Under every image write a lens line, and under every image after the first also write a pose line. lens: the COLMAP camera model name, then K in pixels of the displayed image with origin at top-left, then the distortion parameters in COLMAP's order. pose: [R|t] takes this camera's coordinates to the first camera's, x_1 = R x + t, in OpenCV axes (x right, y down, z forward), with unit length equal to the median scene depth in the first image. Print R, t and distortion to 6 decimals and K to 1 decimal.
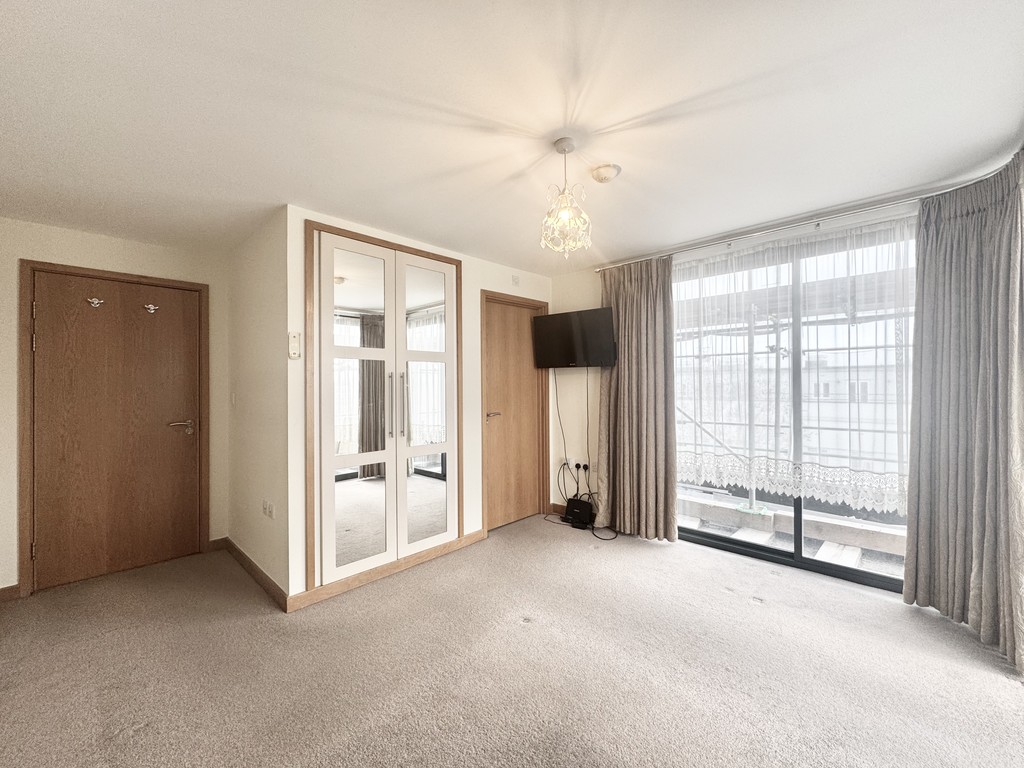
lens RADIAL K [[418.7, 0, 511.6], [0, 418.7, 385.3], [0, 0, 1]] dist [-0.003665, -0.000258]
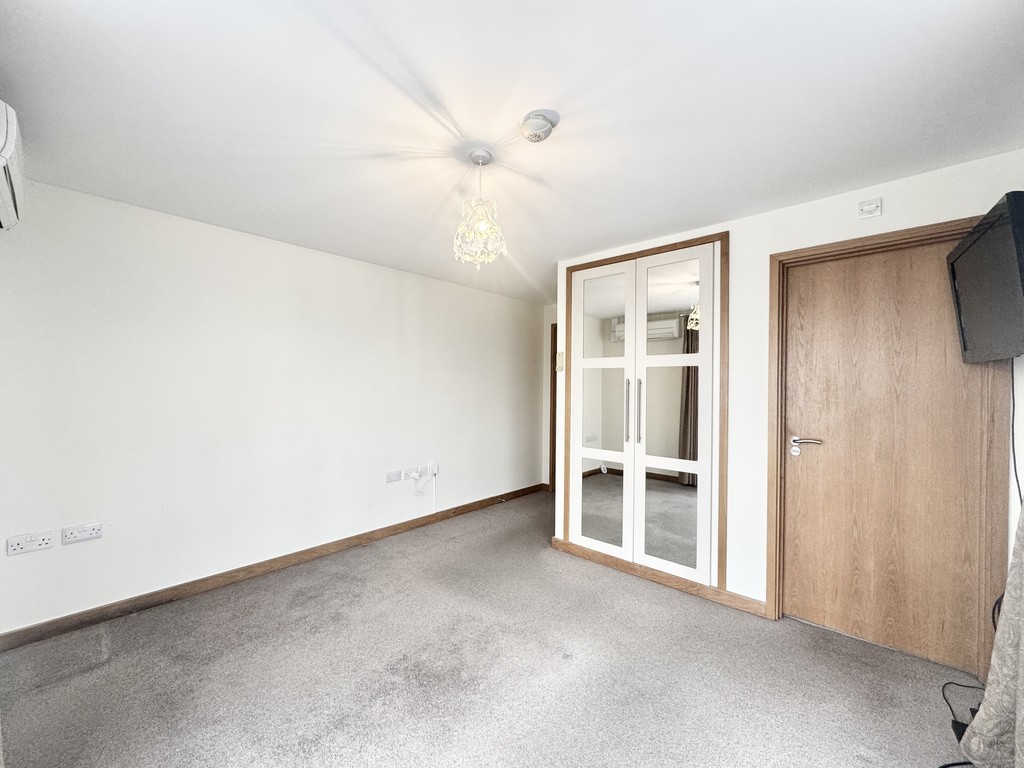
lens RADIAL K [[407.0, 0, 511.0], [0, 407.0, 383.8], [0, 0, 1]] dist [-0.001352, -0.000216]
pose [[0.026638, 0.012789, -0.999563, 0.652211], [-0.005932, 0.999903, 0.012635, -0.027511], [0.999628, 0.005593, 0.026711, 0.619123]]
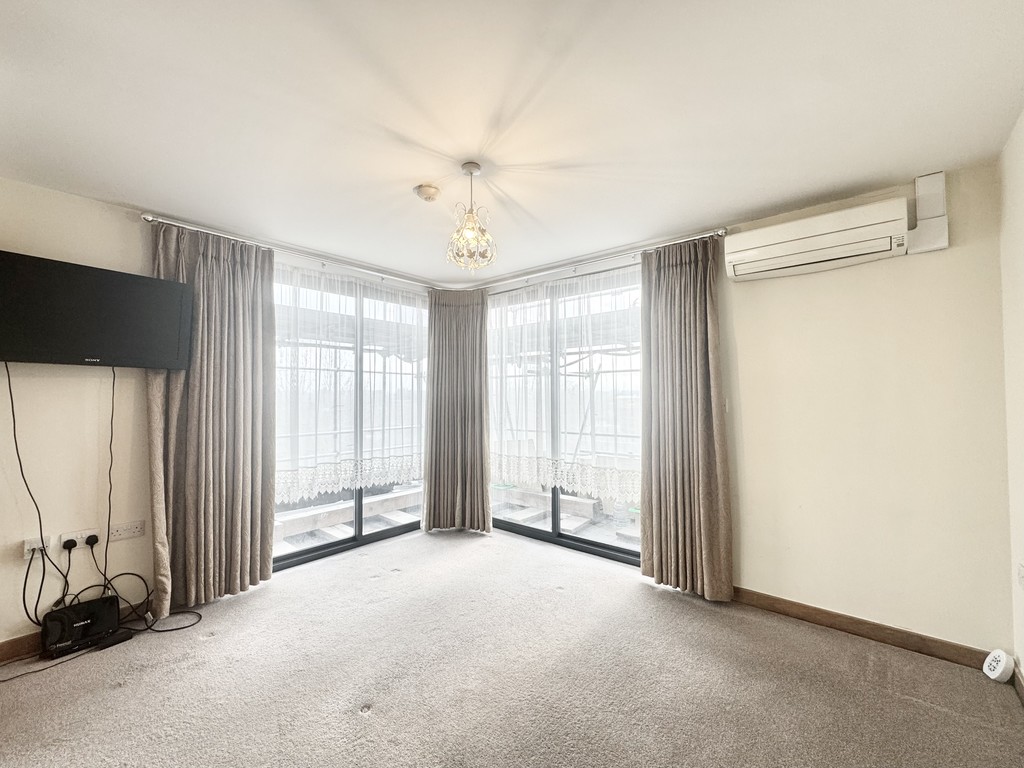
lens RADIAL K [[428.8, 0, 510.7], [0, 428.8, 386.5], [0, 0, 1]] dist [-0.000182, -0.000006]
pose [[-0.059747, 0.029662, 0.997773, -0.557072], [0.003520, 0.999558, -0.029504, 0.004927], [-0.998207, 0.001750, -0.059825, 0.570629]]
